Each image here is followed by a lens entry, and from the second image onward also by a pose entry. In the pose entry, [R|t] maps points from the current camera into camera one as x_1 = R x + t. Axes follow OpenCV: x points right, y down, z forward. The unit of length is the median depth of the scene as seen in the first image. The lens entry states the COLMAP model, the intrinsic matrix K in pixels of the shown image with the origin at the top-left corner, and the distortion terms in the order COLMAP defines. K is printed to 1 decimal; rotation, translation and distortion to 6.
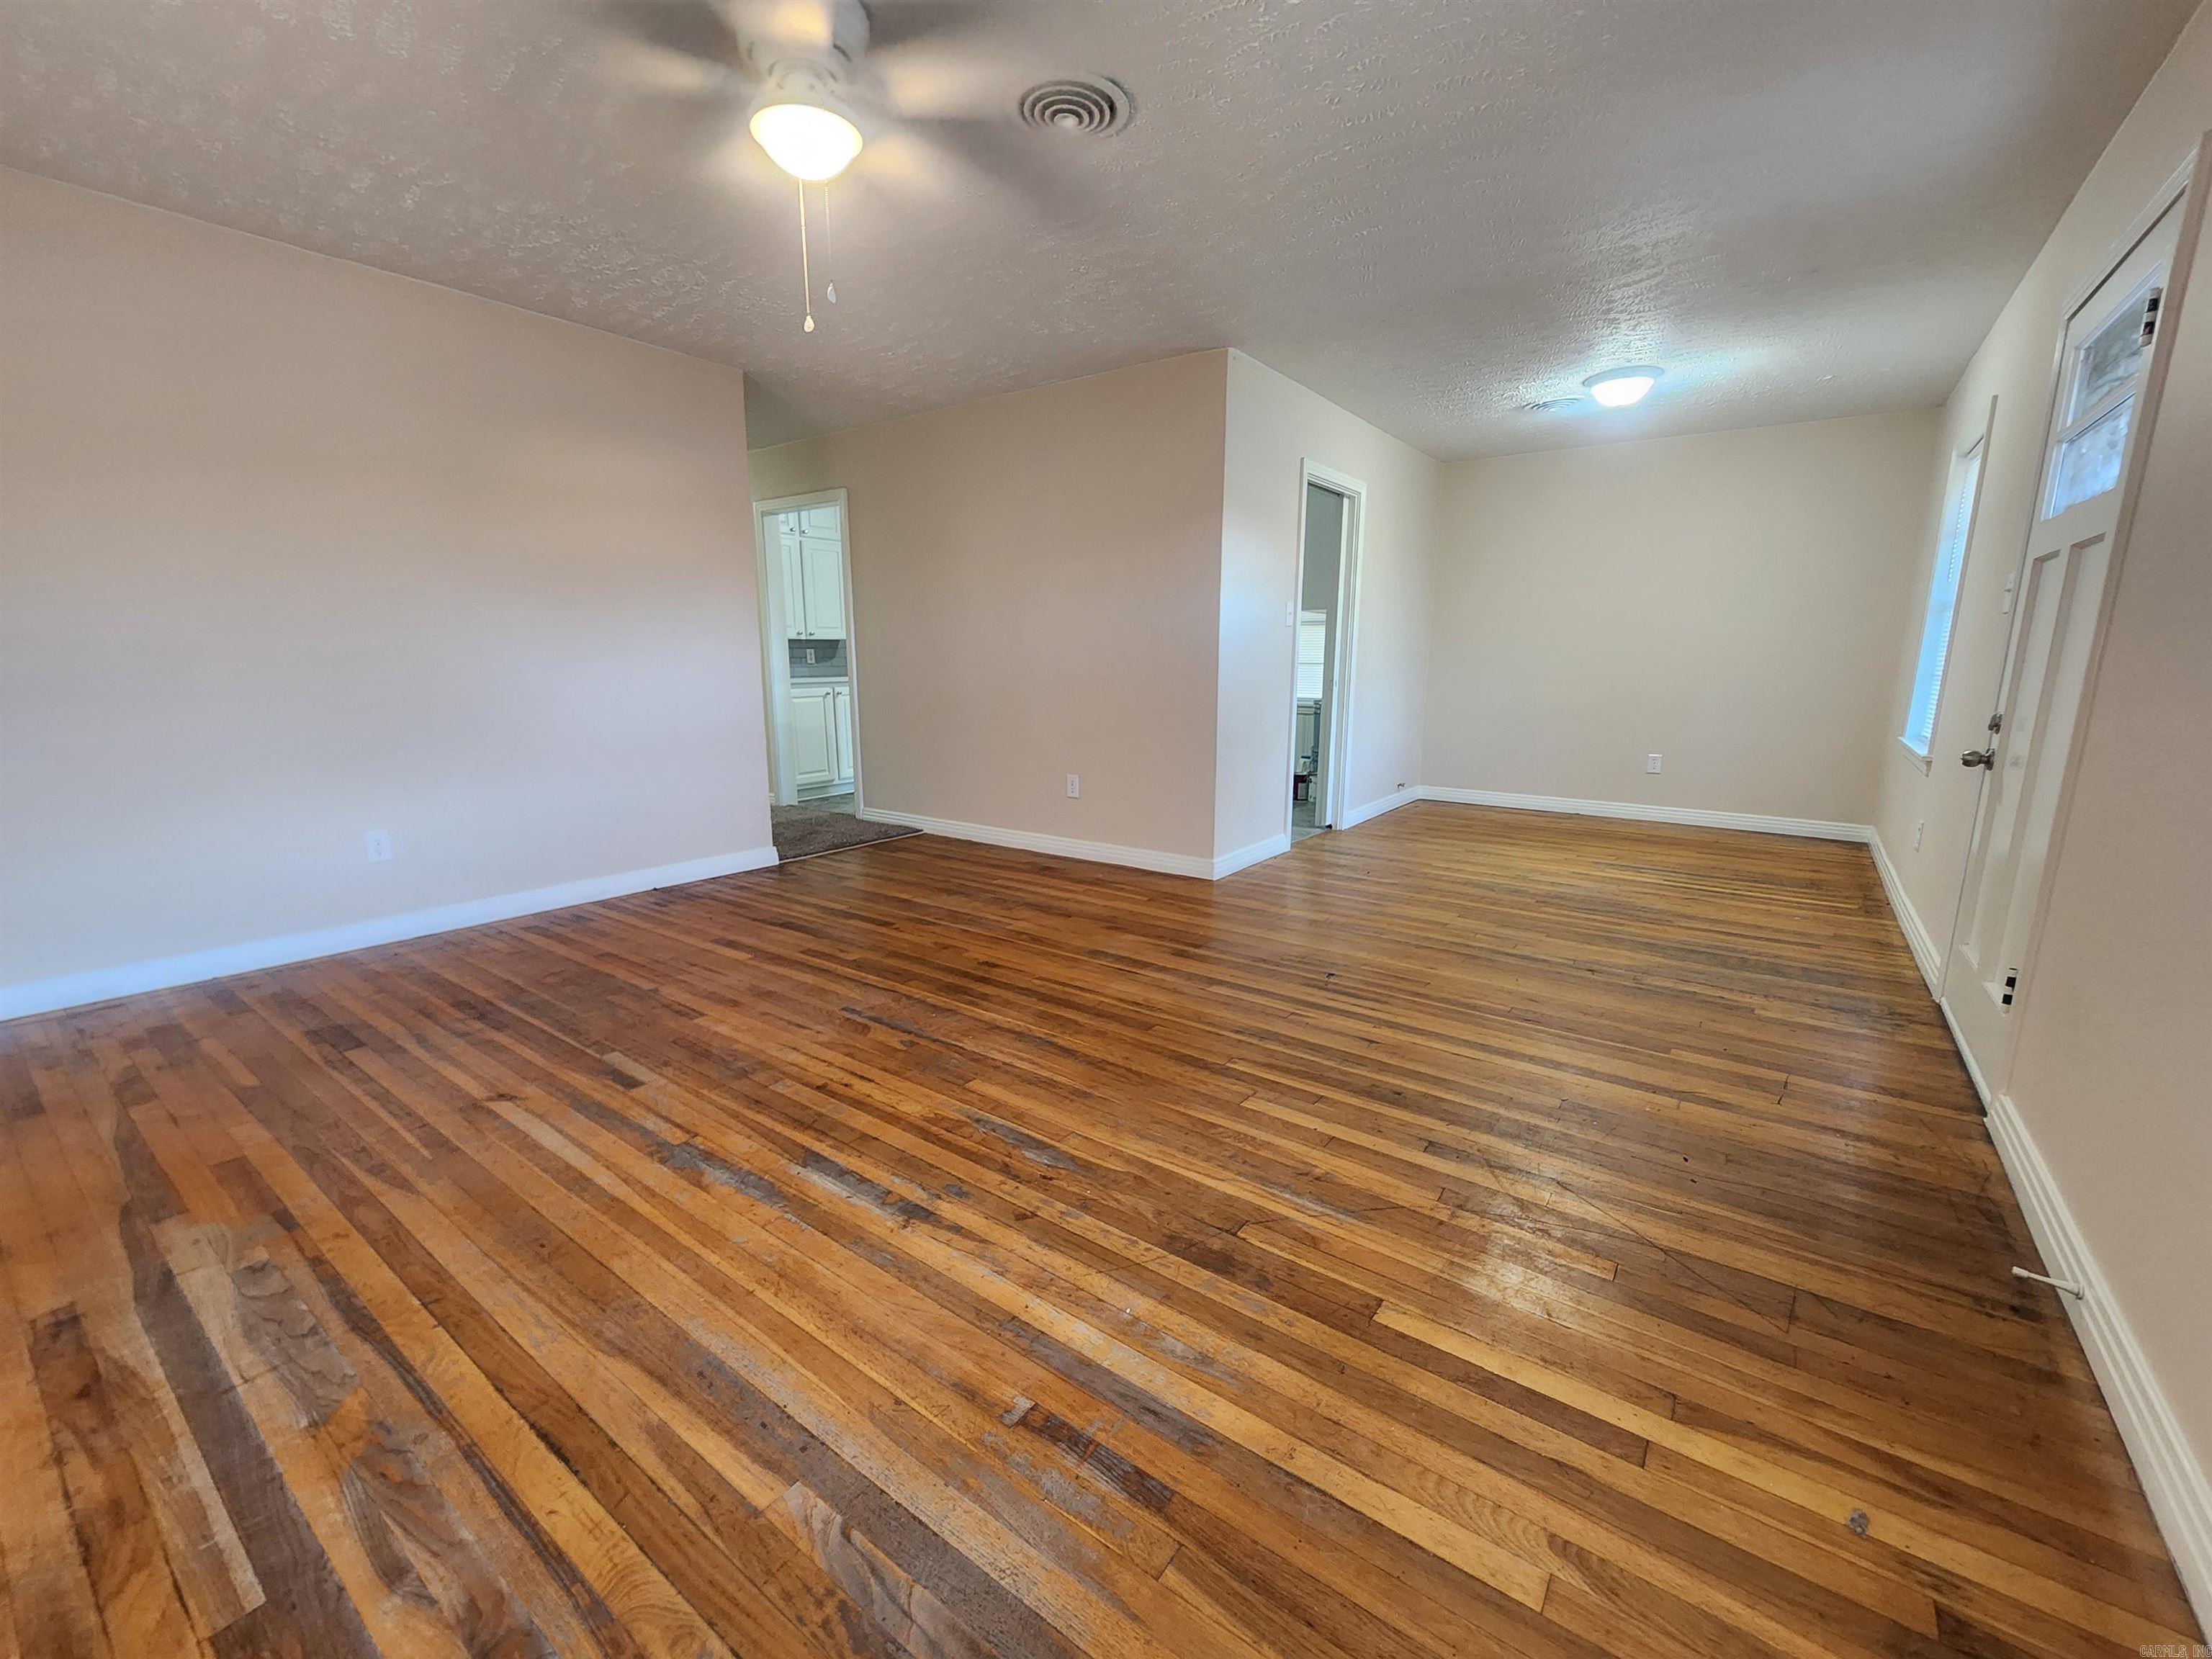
lens RADIAL K [[910.3, 0, 1106.0], [0, 910.3, 829.5], [0, 0, 1]] dist [0.001153, 0.000074]
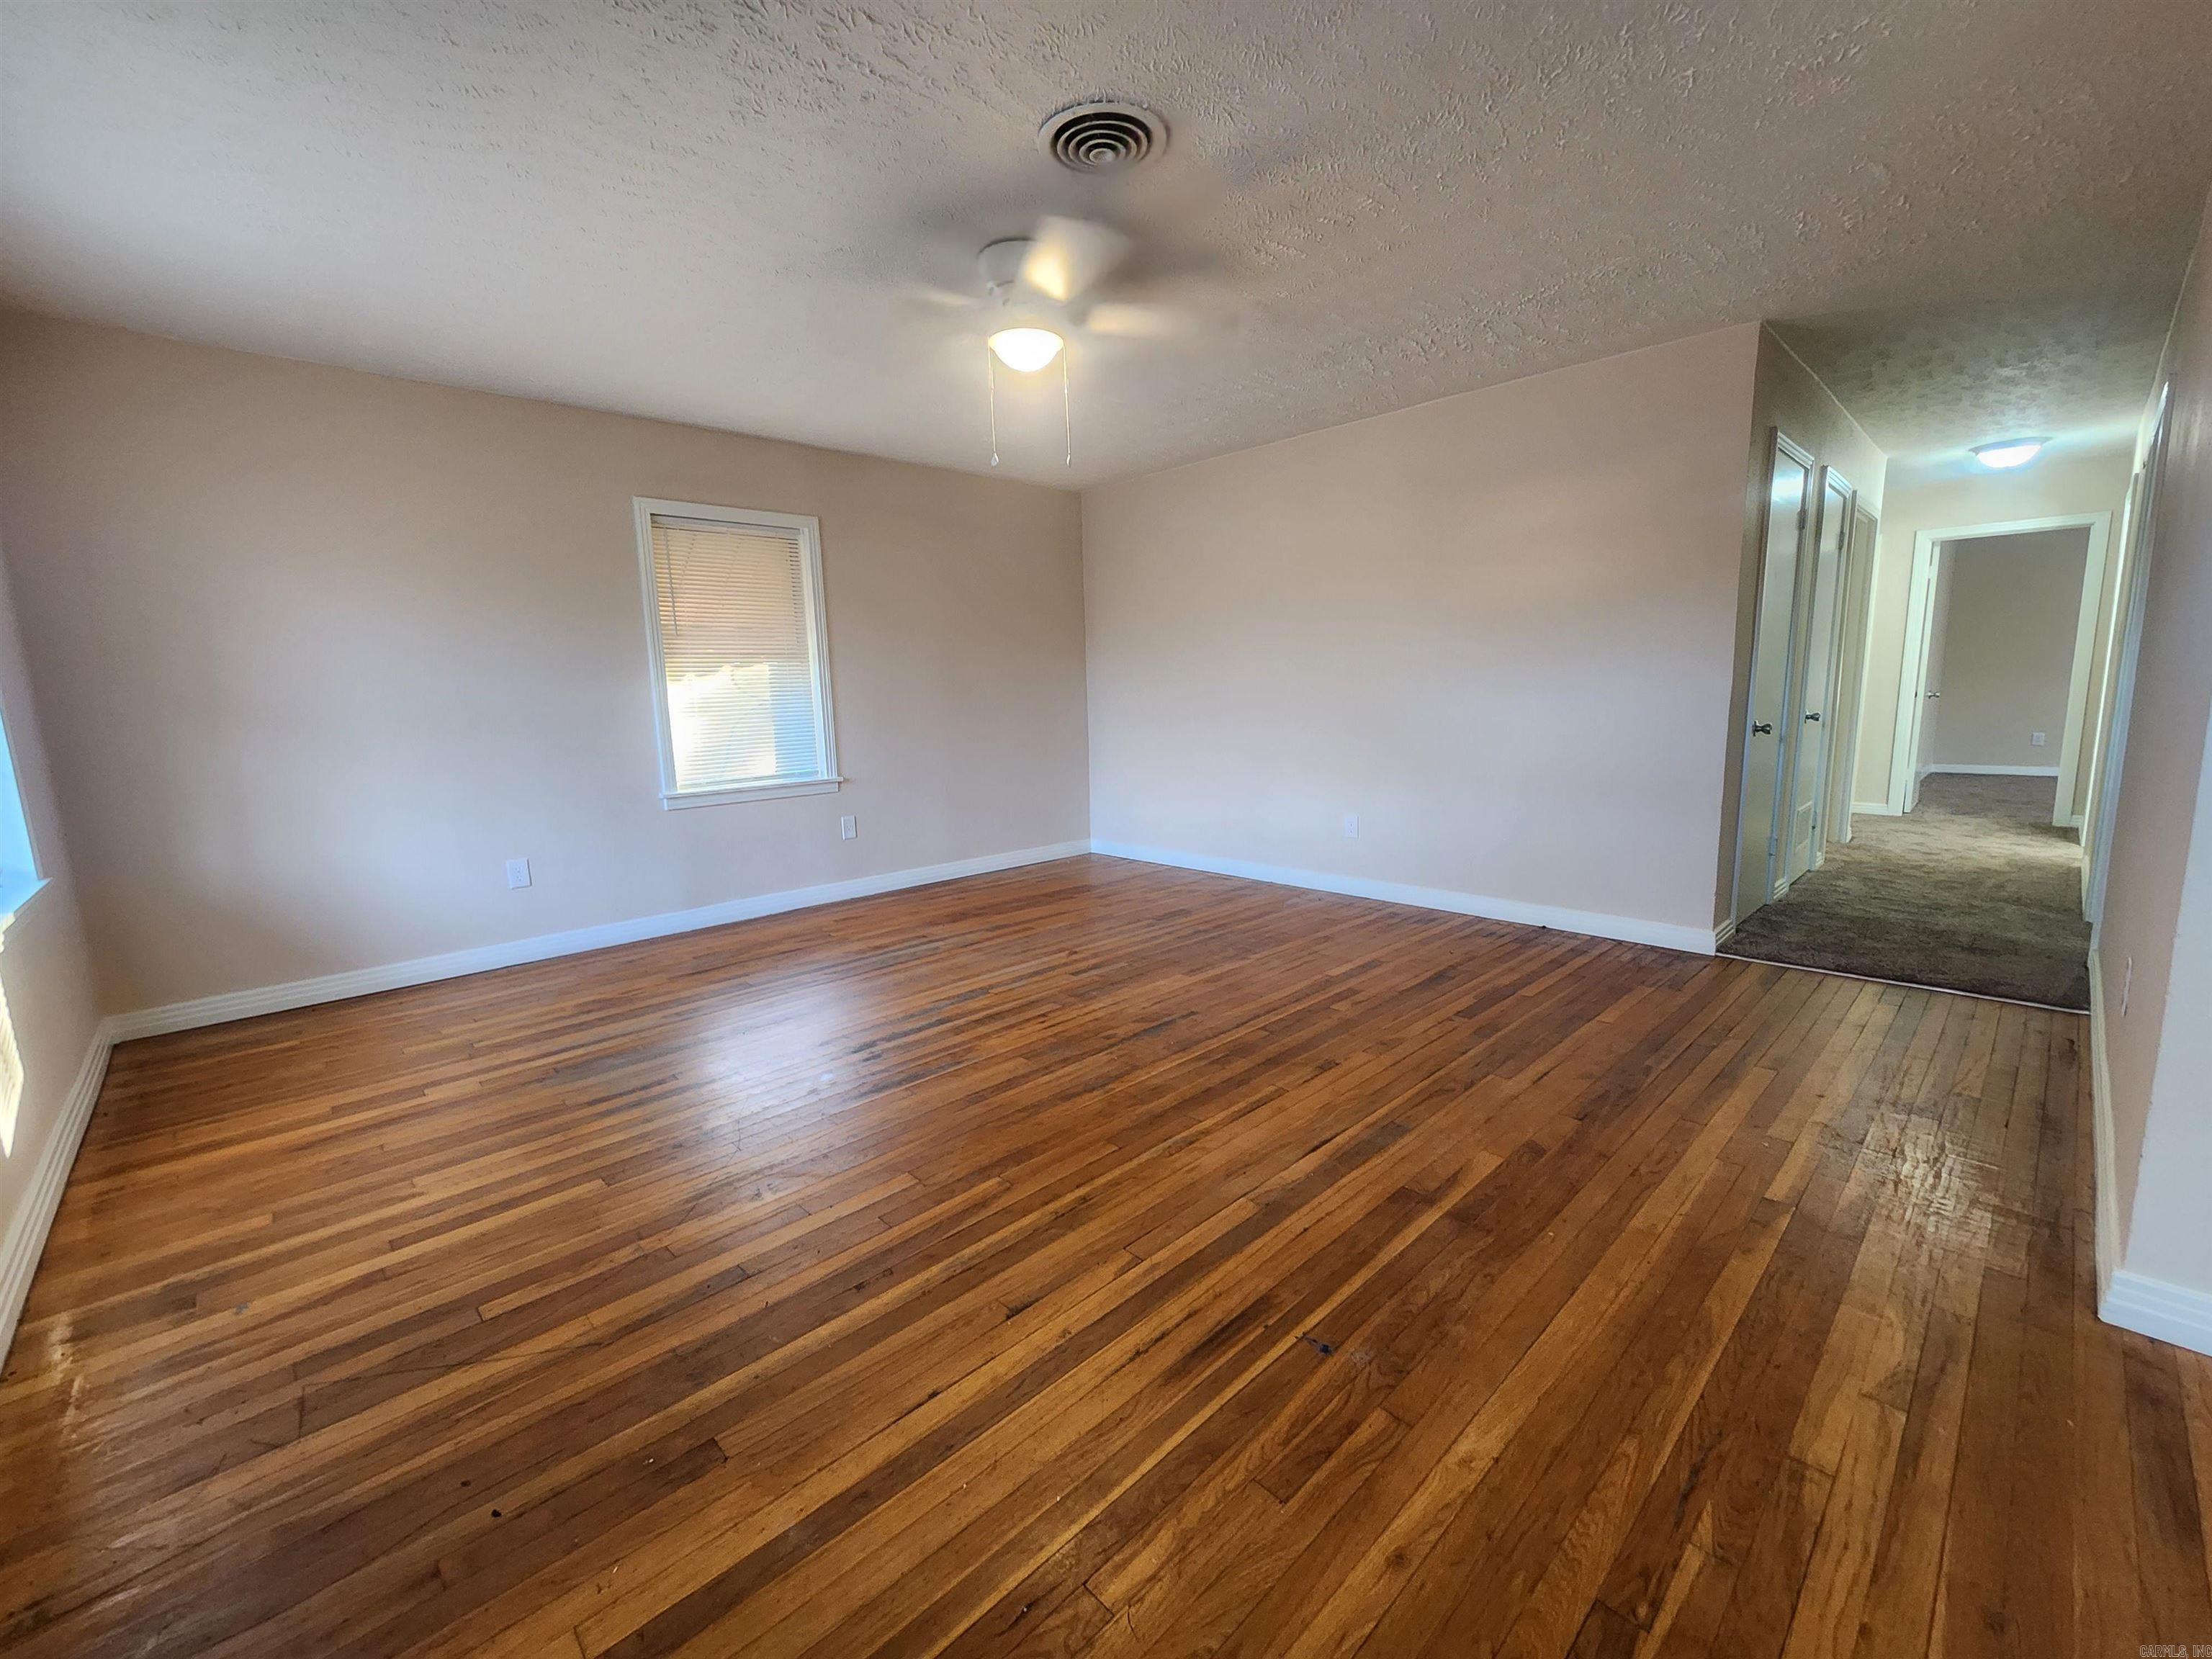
lens RADIAL K [[910.3, 0, 1106.0], [0, 910.3, 829.5], [0, 0, 1]] dist [0.001153, 0.000074]
pose [[-0.171559, 0.150315, -0.973639, 0.888800], [-0.160010, 0.970918, 0.178089, -0.230724], [0.972093, 0.186345, -0.142518, 1.131753]]
